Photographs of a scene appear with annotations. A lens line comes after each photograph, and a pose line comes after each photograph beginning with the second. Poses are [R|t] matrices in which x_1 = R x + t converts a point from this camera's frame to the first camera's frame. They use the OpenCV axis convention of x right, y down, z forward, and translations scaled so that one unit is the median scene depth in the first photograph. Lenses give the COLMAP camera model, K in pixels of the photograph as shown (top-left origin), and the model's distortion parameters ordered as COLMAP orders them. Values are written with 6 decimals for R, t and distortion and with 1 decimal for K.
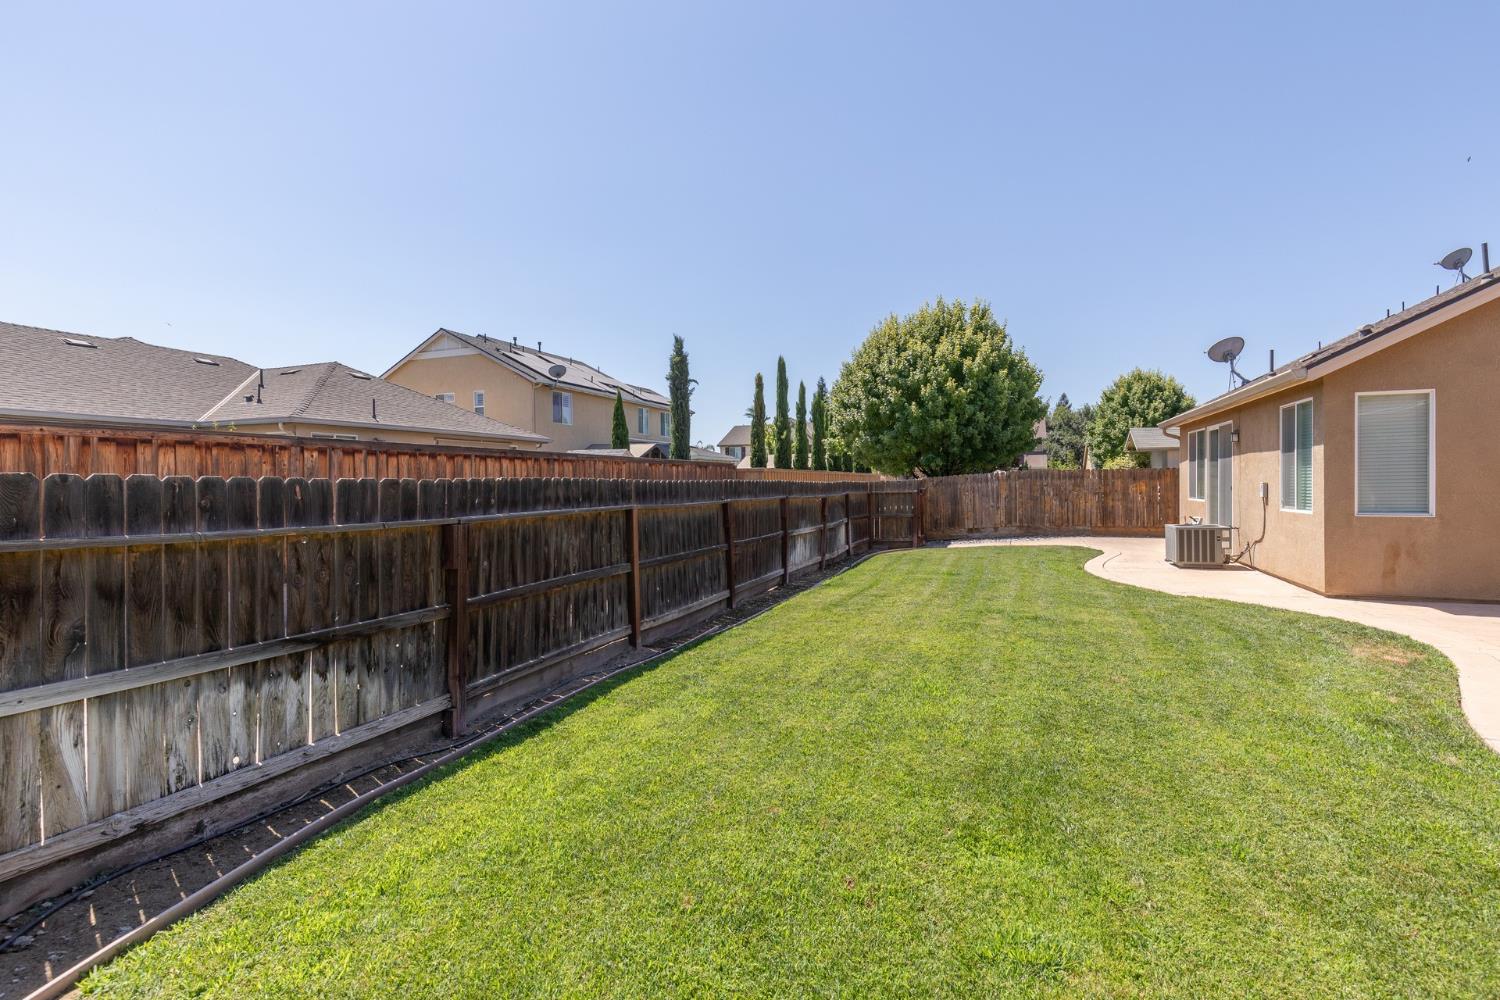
lens RADIAL K [[692.1, 0, 748.1], [0, 692.1, 484.4], [0, 0, 1]] dist [0.009888, -0.002341]
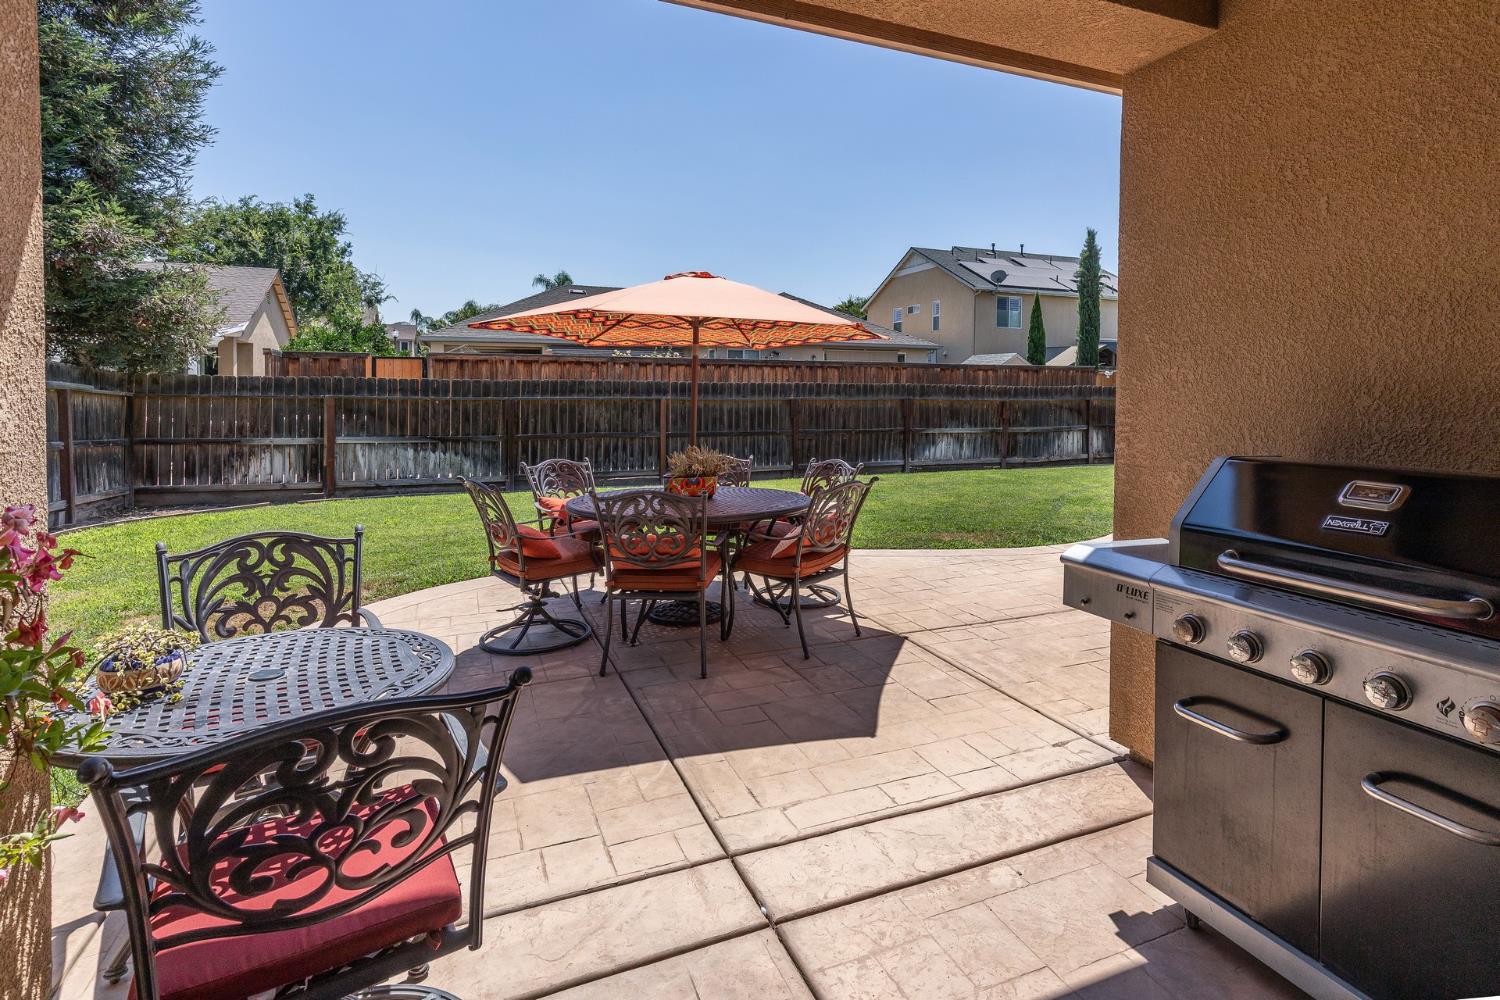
lens RADIAL K [[763.5, 0, 785.0], [0, 763.5, 406.2], [0, 0, 1]] dist [0.007059, 0.000181]
pose [[0.705308, 0.027476, -0.708368, 0.823864], [-0.012361, 0.999573, 0.026463, 0.000401], [0.708793, -0.009909, 0.705347, -0.046985]]
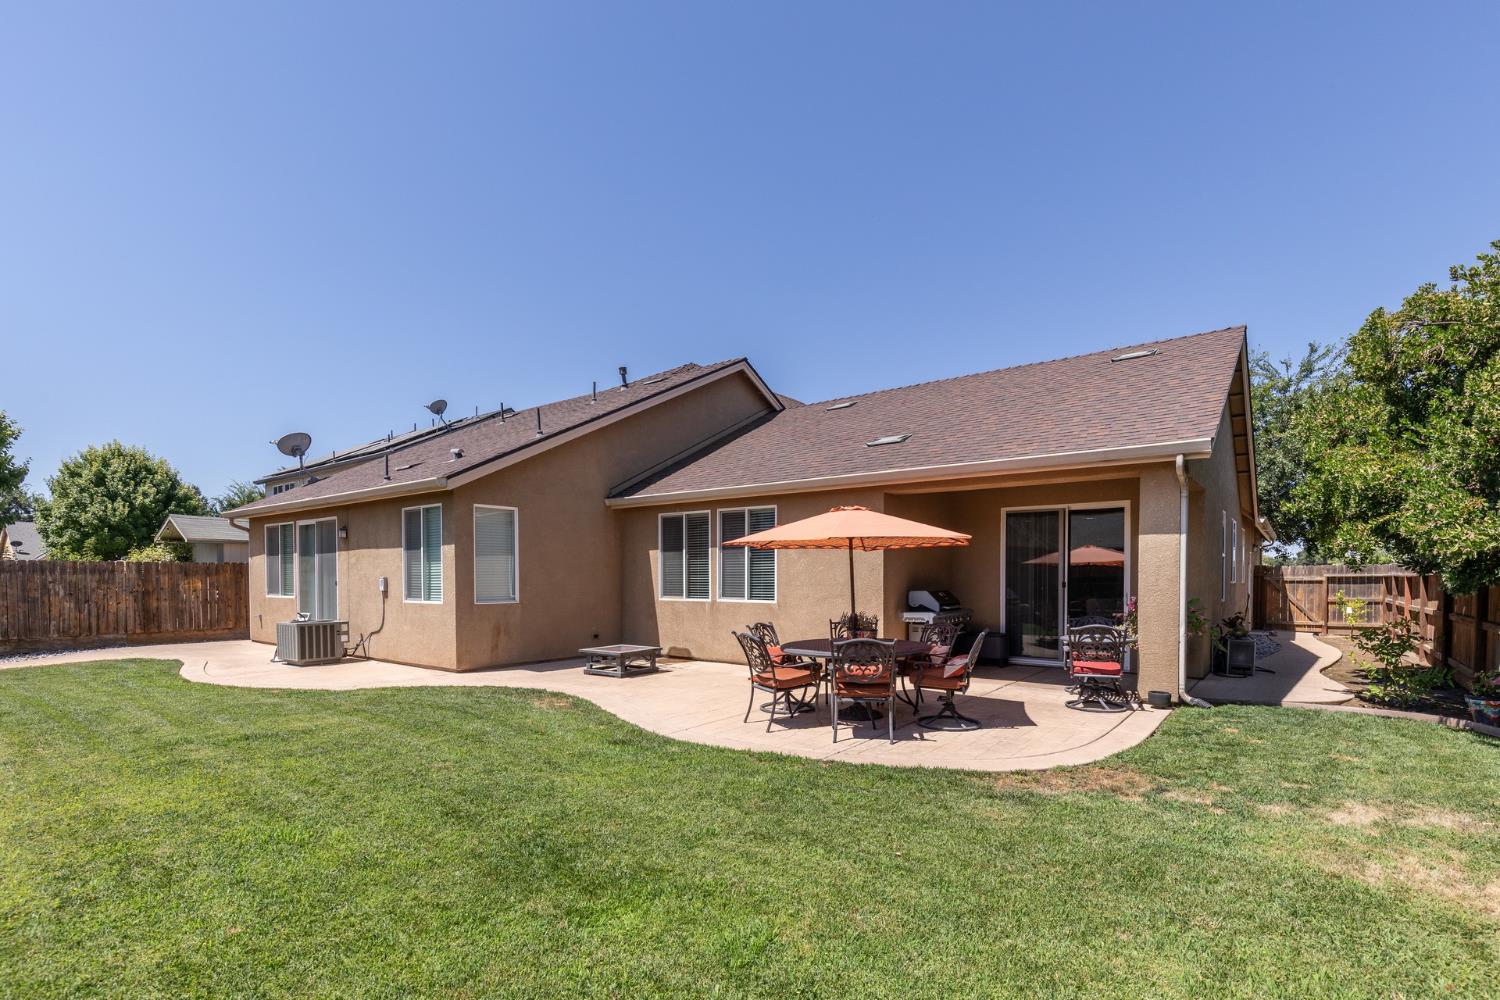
lens RADIAL K [[692.1, 0, 772.3], [0, 692.1, 605.4], [0, 0, 1]] dist [0.009888, -0.002341]
pose [[0.259555, -0.029436, 0.965280, -0.134196], [0.001255, 0.999545, 0.030143, 0.008197], [-0.965727, -0.006612, 0.259474, 0.126952]]
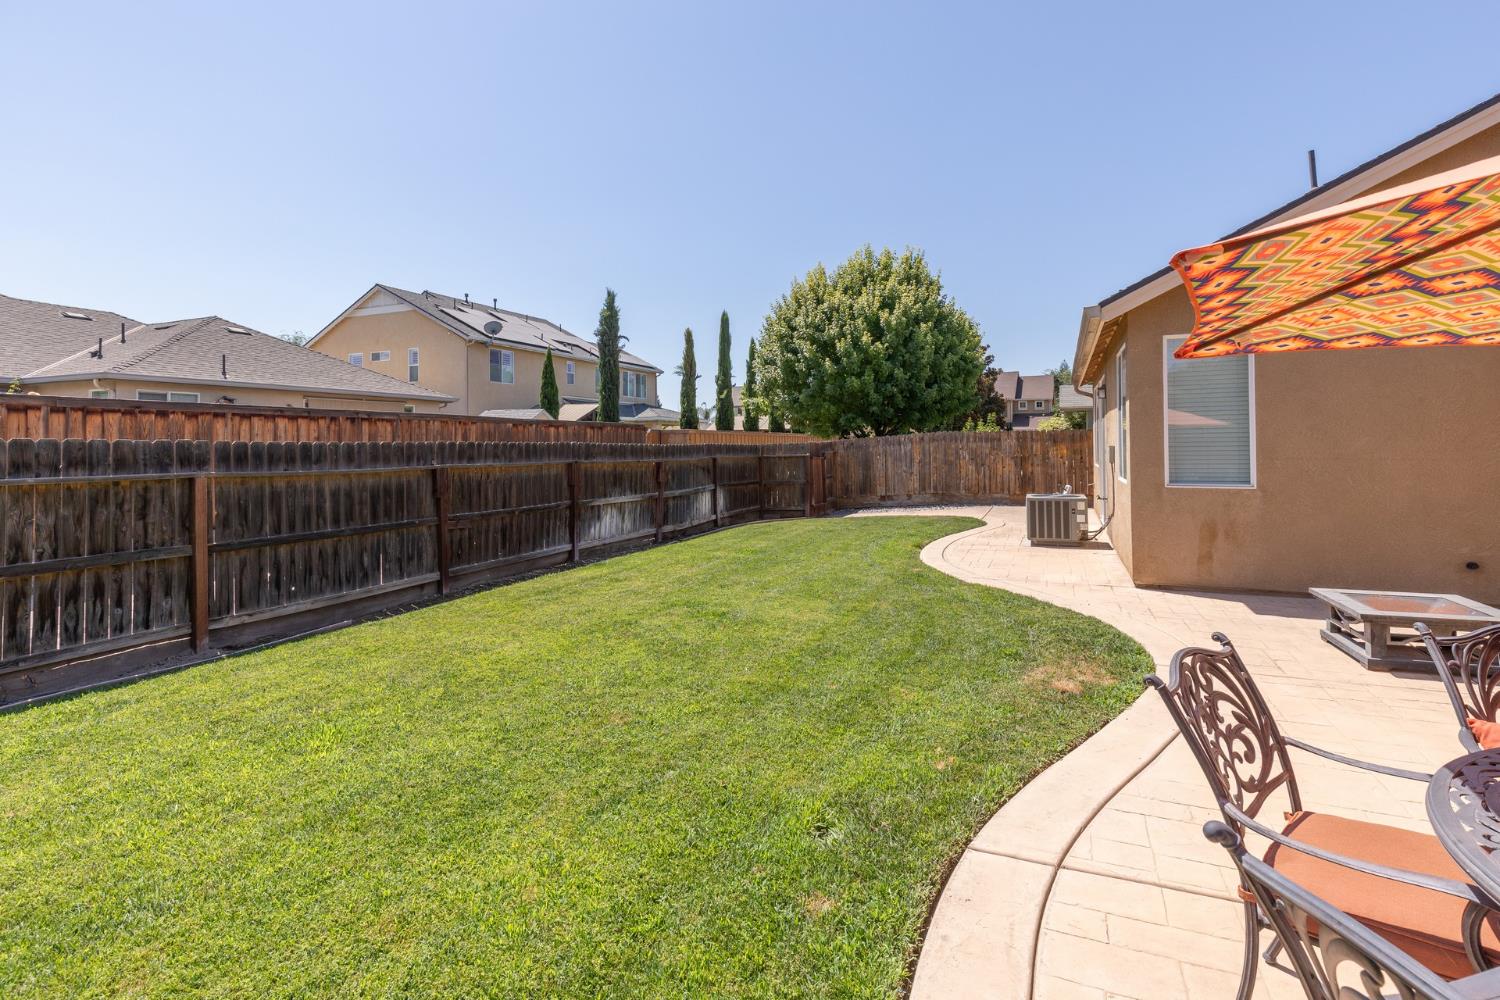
lens RADIAL K [[692.1, 0, 762.7], [0, 692.1, 458.4], [0, 0, 1]] dist [0.009888, -0.002341]
pose [[0.999611, 0.002743, -0.027738, 0.315967], [-0.002294, 0.999866, 0.016186, -0.000380], [0.027778, -0.016116, 0.999484, 0.132203]]
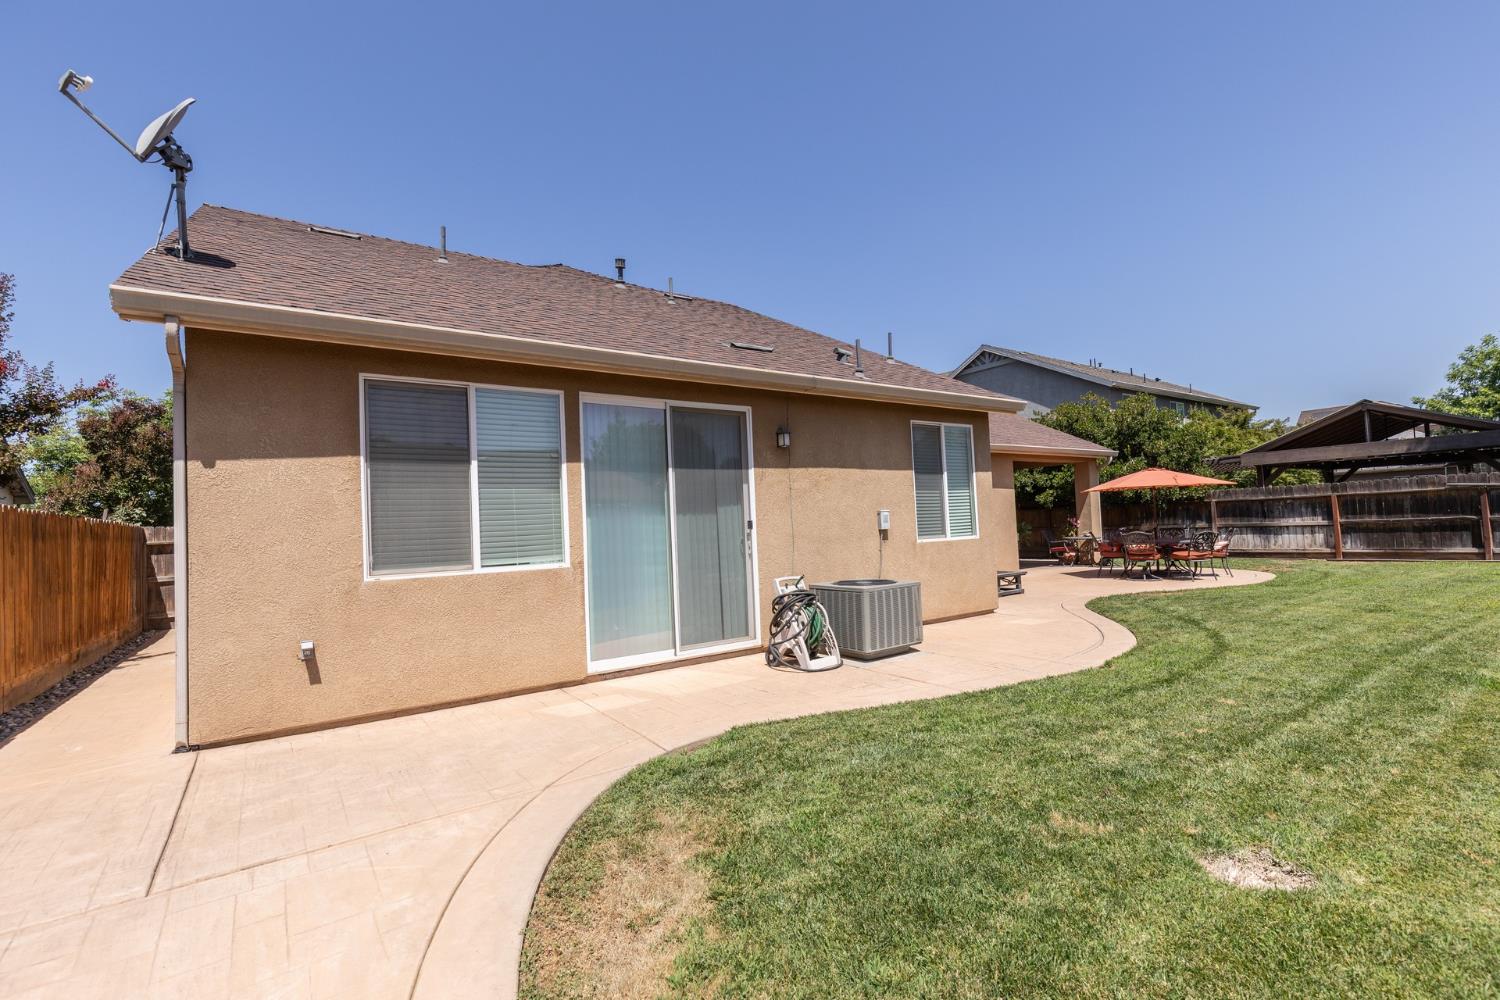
lens RADIAL K [[692.1, 0, 753.2], [0, 692.1, 497.9], [0, 0, 1]] dist [0.009888, -0.002341]
pose [[-0.833096, 0.068784, 0.548835, 0.412225], [0.051663, 0.997577, -0.046604, 0.010848], [-0.550710, -0.010471, -0.834631, 1.602263]]
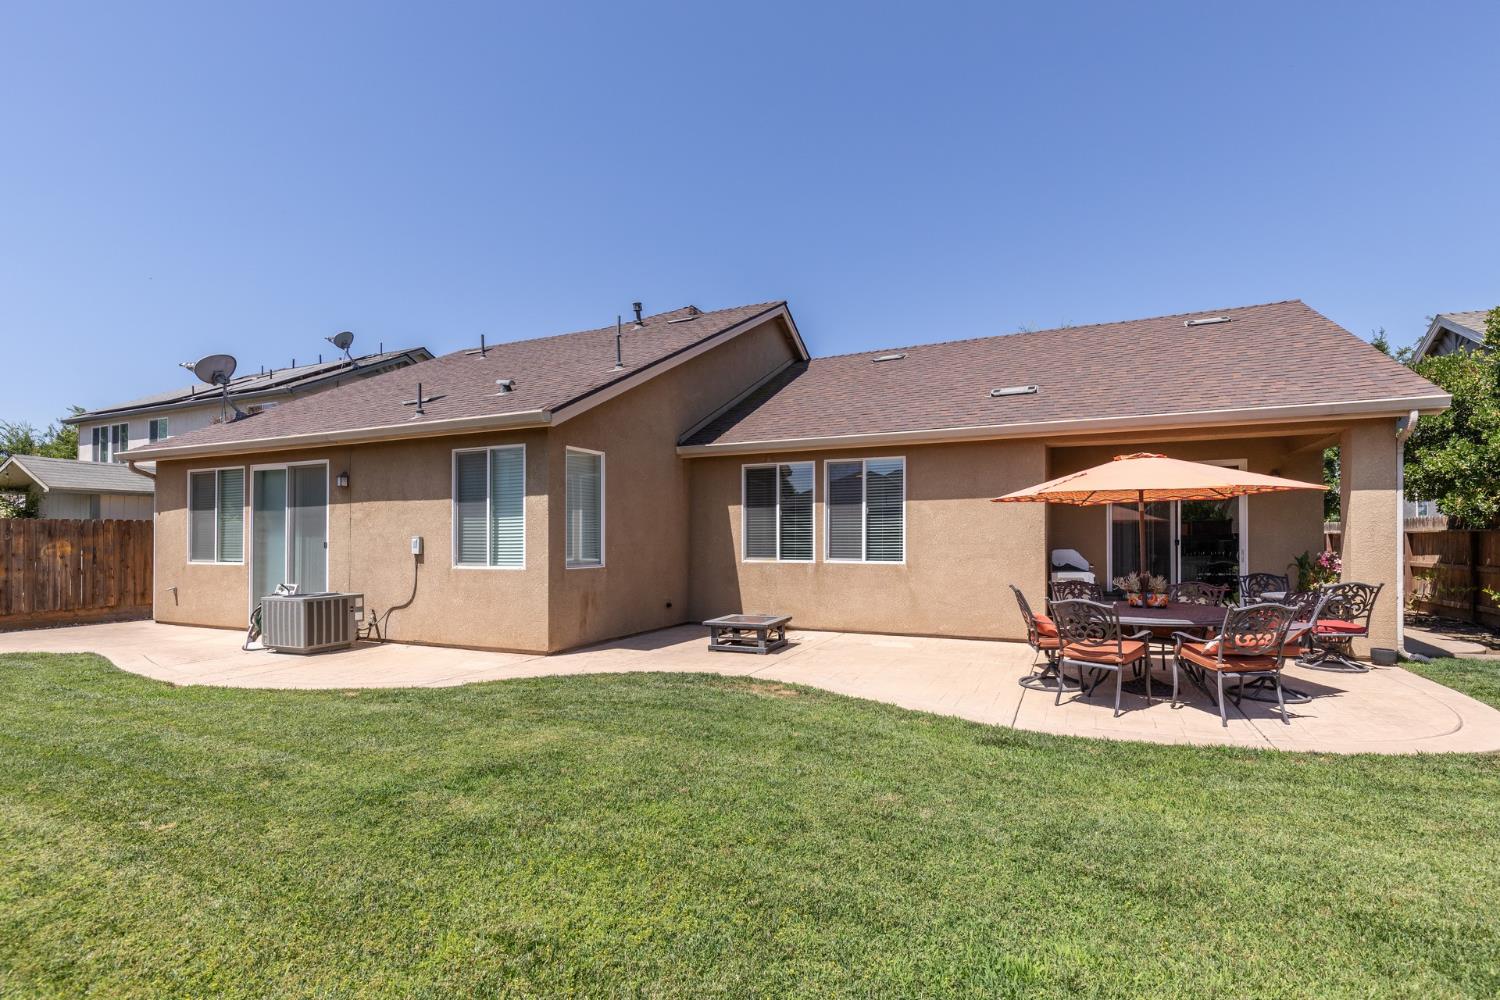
lens RADIAL K [[692.1, 0, 777.6], [0, 692.1, 533.4], [0, 0, 1]] dist [0.009888, -0.002341]
pose [[0.044008, 0.015592, 0.998909, -0.082463], [0.006620, 0.999852, -0.015898, 0.008419], [-0.999009, 0.007312, 0.043898, 0.486768]]
